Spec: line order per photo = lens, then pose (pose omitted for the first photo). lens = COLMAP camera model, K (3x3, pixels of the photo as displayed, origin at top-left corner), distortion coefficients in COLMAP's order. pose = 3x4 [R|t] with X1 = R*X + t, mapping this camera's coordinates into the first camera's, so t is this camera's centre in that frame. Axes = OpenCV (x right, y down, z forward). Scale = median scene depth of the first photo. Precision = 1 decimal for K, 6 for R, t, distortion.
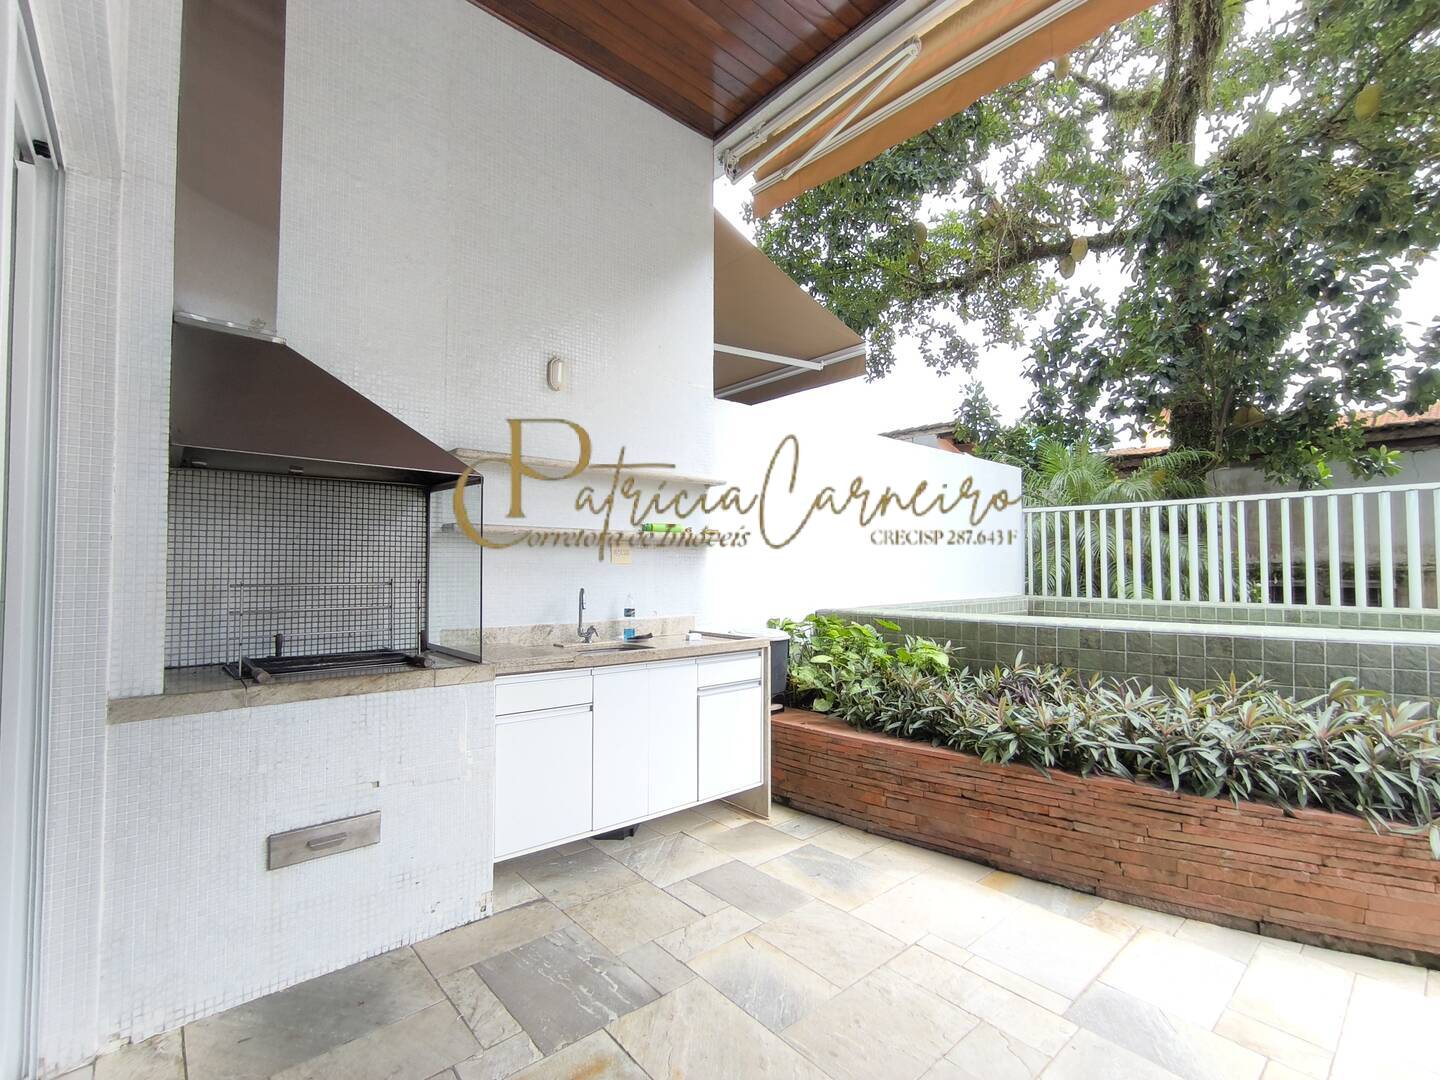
lens RADIAL K [[654.2, 0, 711.1], [0, 654.2, 541.4], [0, 0, 1]] dist [-0.006212, 0.004554]
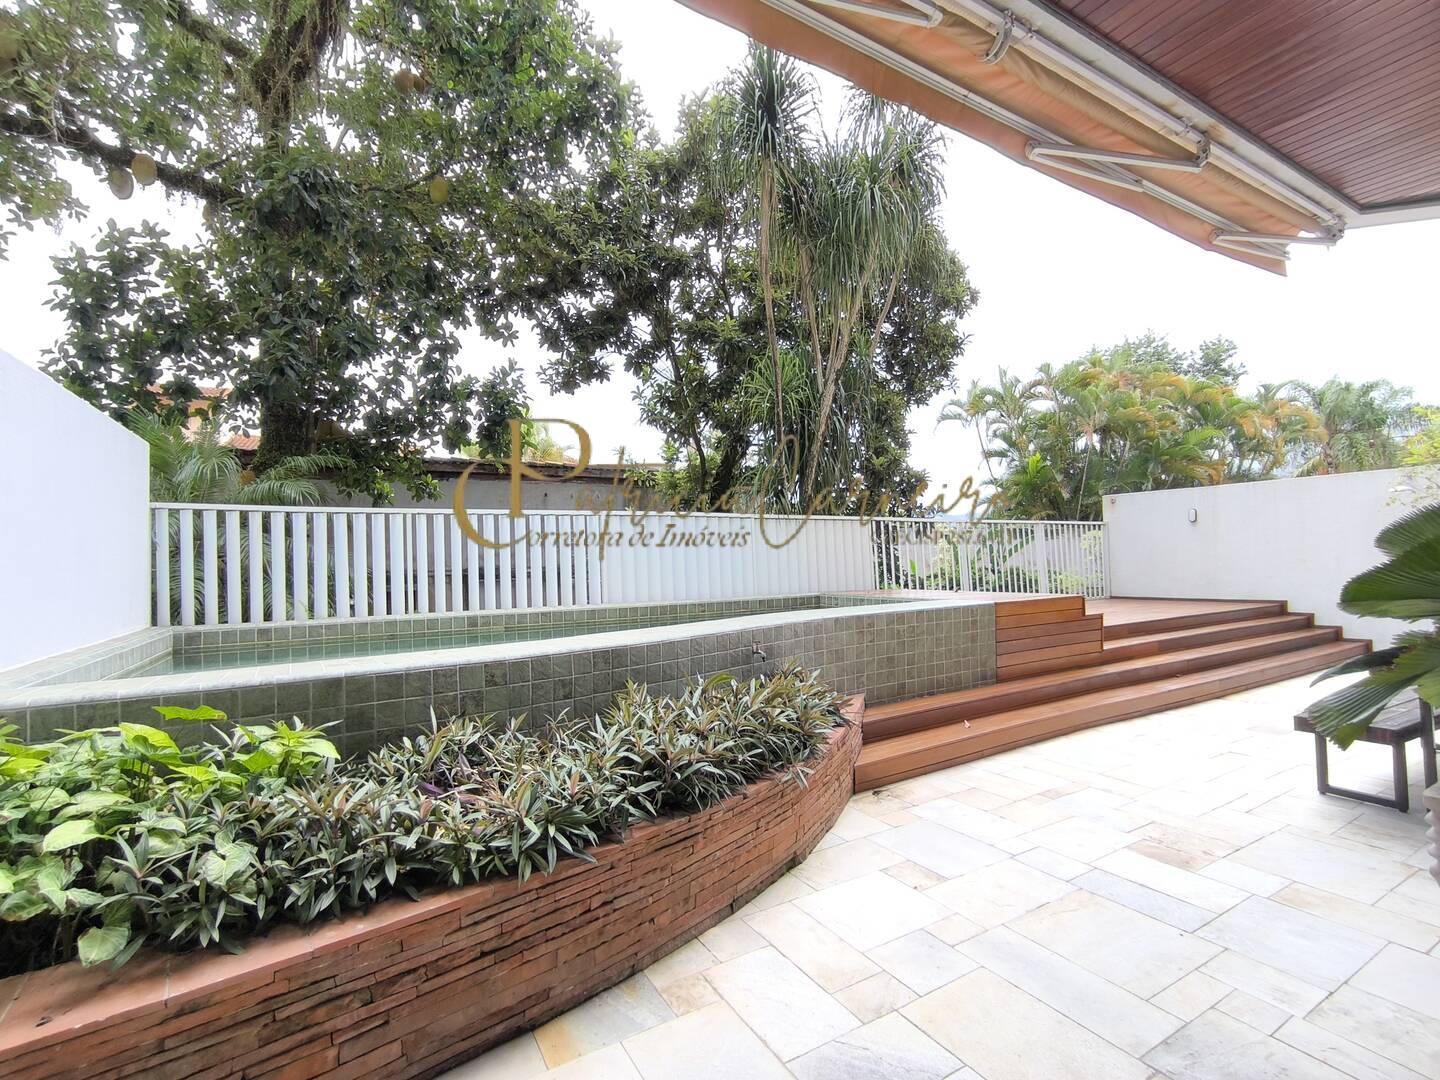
lens RADIAL K [[654.2, 0, 716.2], [0, 654.2, 544.8], [0, 0, 1]] dist [-0.006212, 0.004554]
pose [[0.182876, 0.021149, 0.982909, -0.091496], [-0.014720, 0.999715, -0.018772, -0.000731], [-0.983026, -0.011035, 0.183135, 0.286906]]
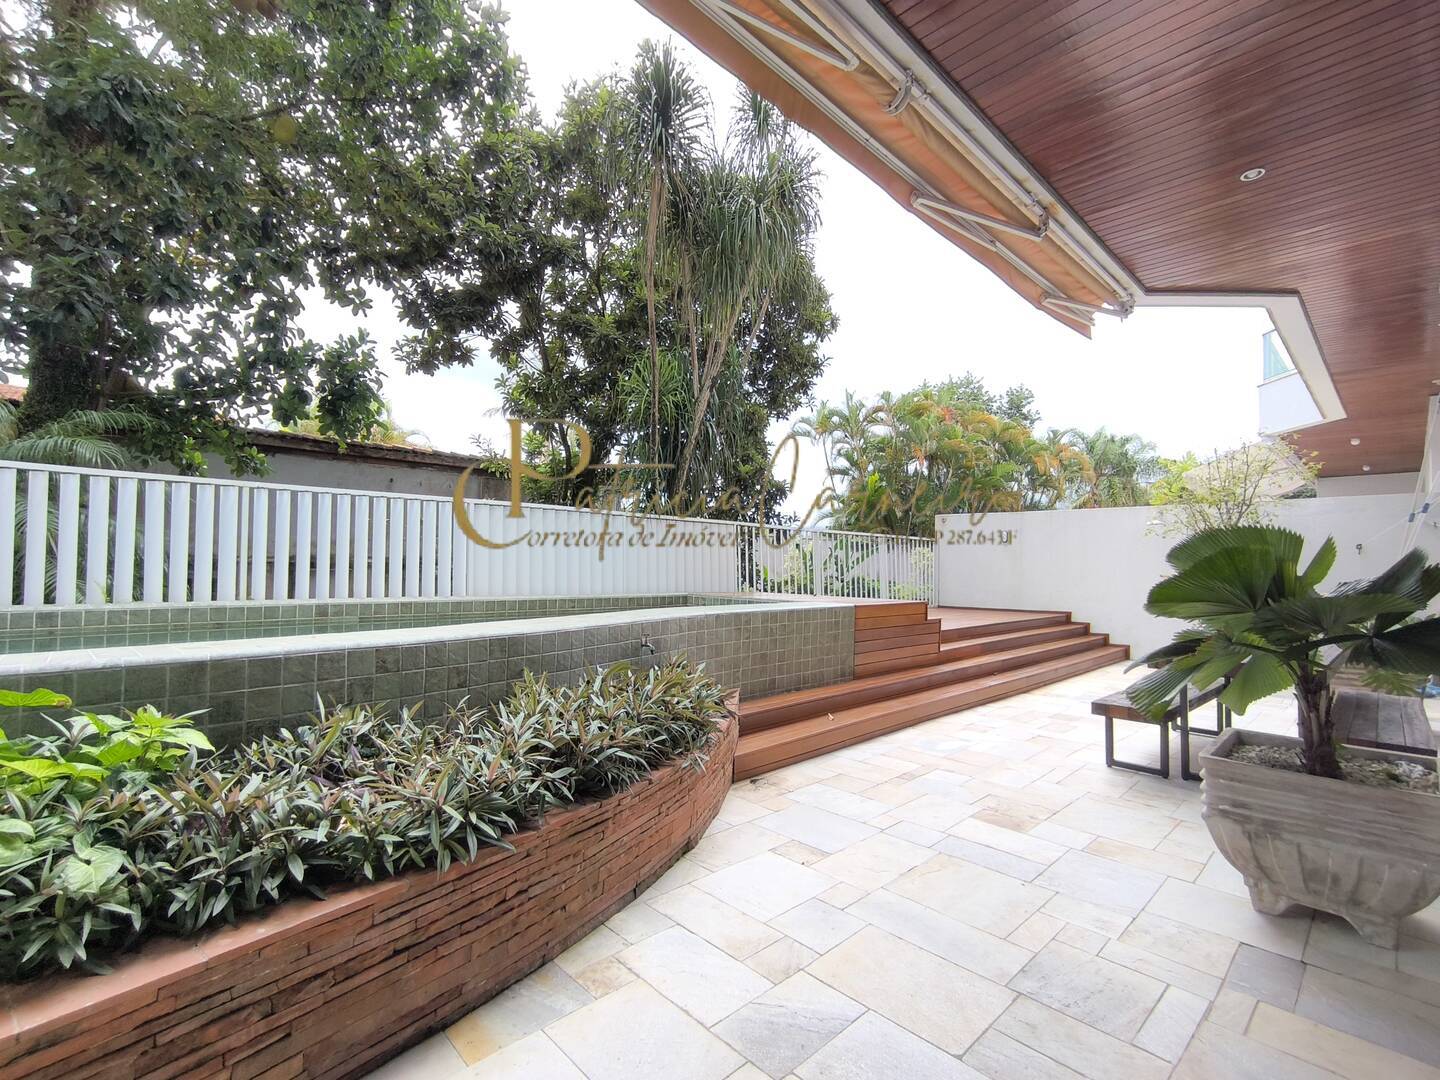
lens RADIAL K [[654.2, 0, 716.6], [0, 654.2, 544.7], [0, 0, 1]] dist [-0.006212, 0.004554]
pose [[-0.051978, 0.030830, 0.998172, -0.103524], [-0.055221, 0.997905, -0.033697, 0.009531], [-0.997120, -0.056872, -0.050167, 0.328384]]
